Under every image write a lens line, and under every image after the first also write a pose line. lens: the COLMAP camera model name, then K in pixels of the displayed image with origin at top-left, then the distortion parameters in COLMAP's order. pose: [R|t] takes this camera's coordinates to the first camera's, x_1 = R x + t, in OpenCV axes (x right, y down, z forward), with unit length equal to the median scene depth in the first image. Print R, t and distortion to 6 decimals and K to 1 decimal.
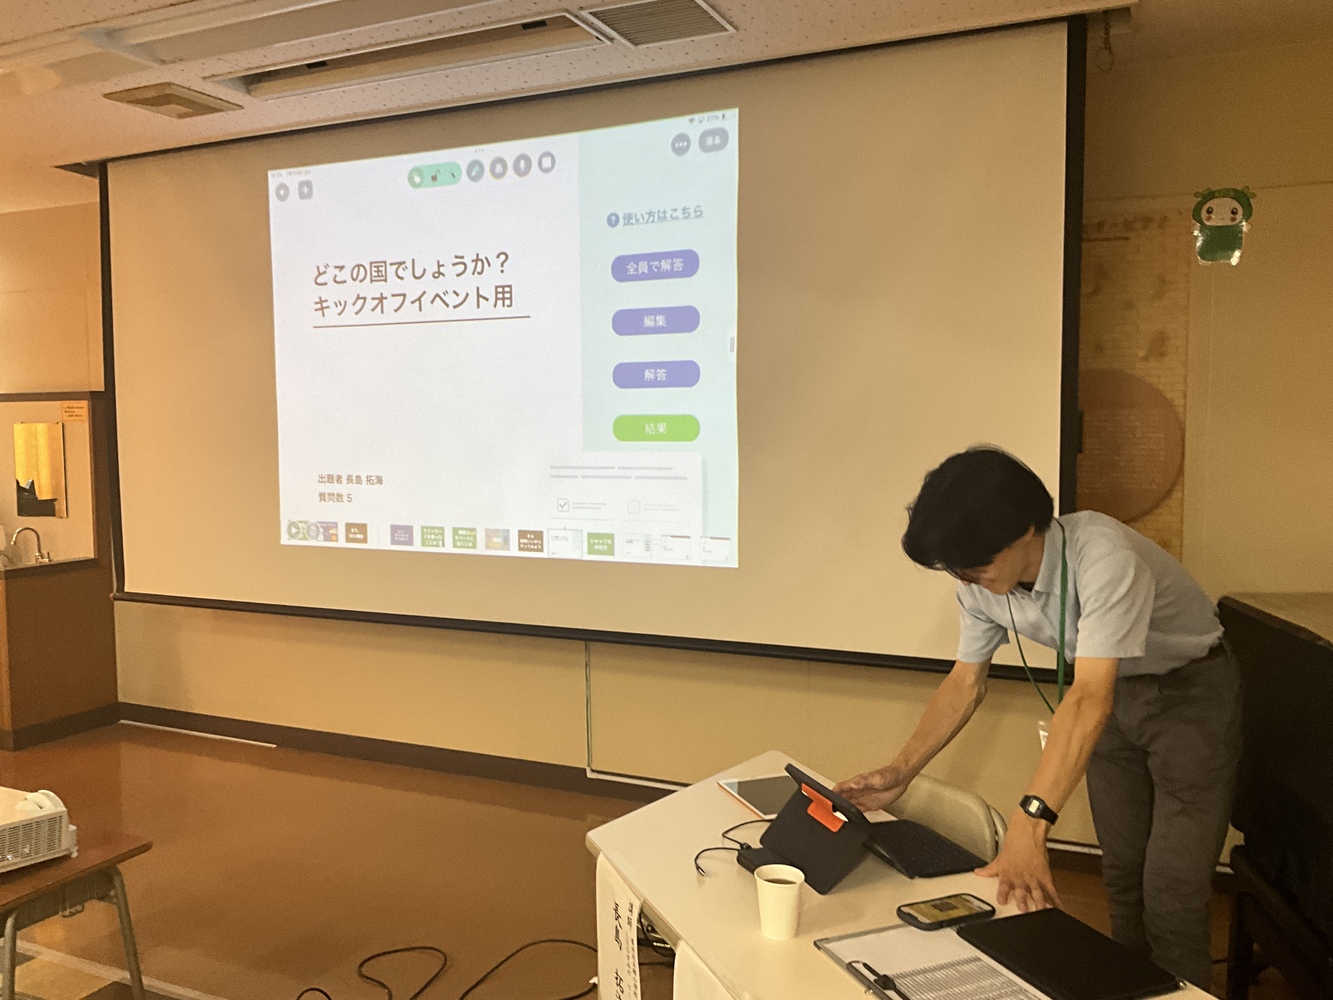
lens RADIAL K [[1121.7, 0, 670.0], [0, 1121.7, 504.9], [0, 0, 1]] dist [0.014751, 0.003365]
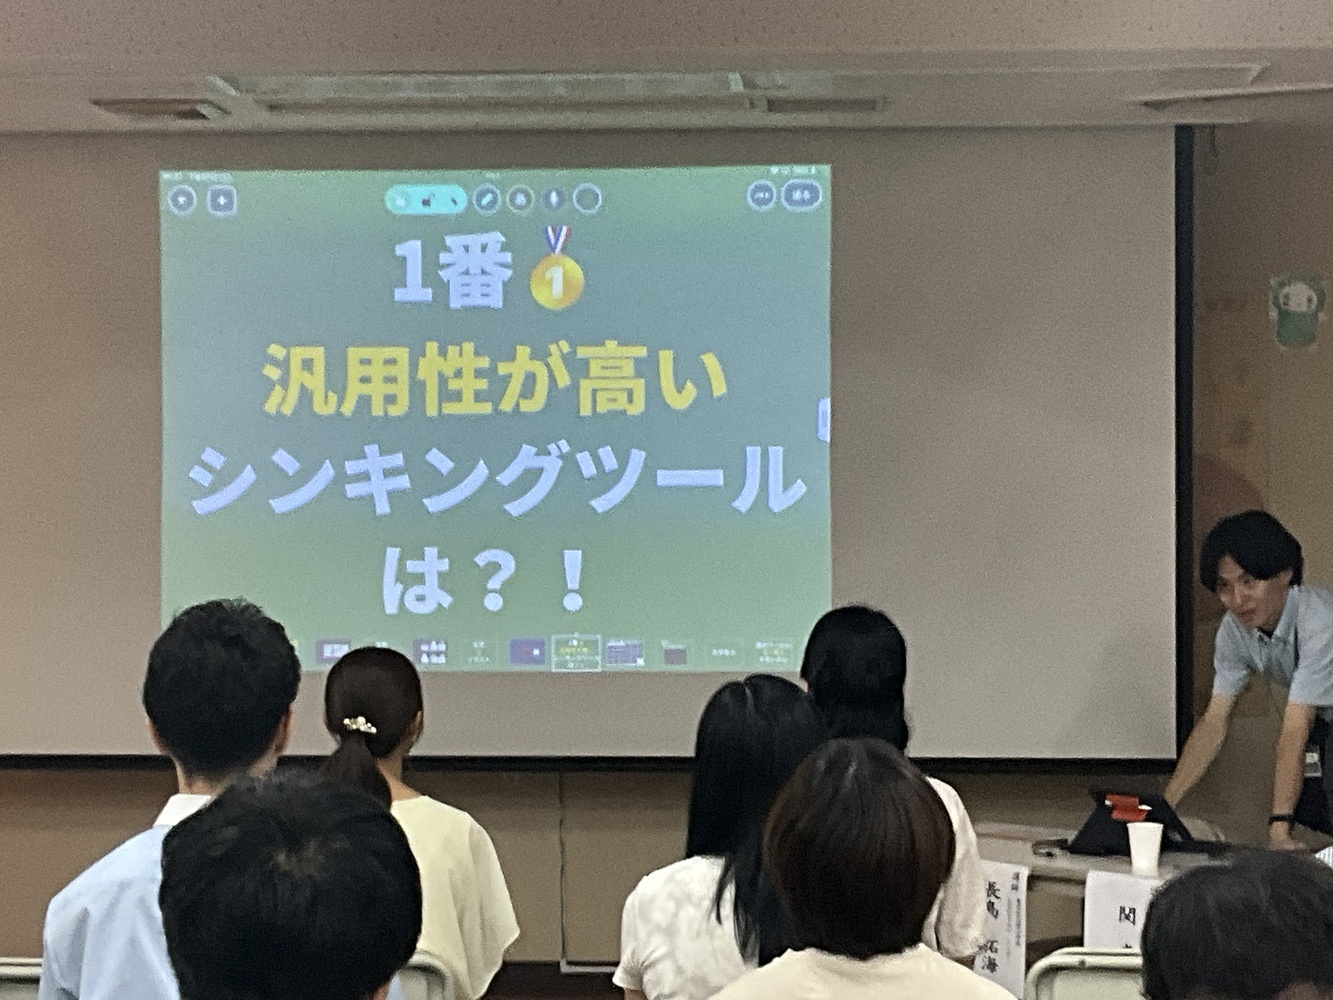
lens RADIAL K [[3143.0, 0, 670.4], [0, 3143.0, 489.7], [0, 0, 1]] dist [0.116028, 0.000000]
pose [[0.929409, 0.007081, 0.368984, -0.812507], [0.020873, 0.997207, -0.071712, 0.073168], [-0.368461, 0.074352, 0.926665, -1.051423]]
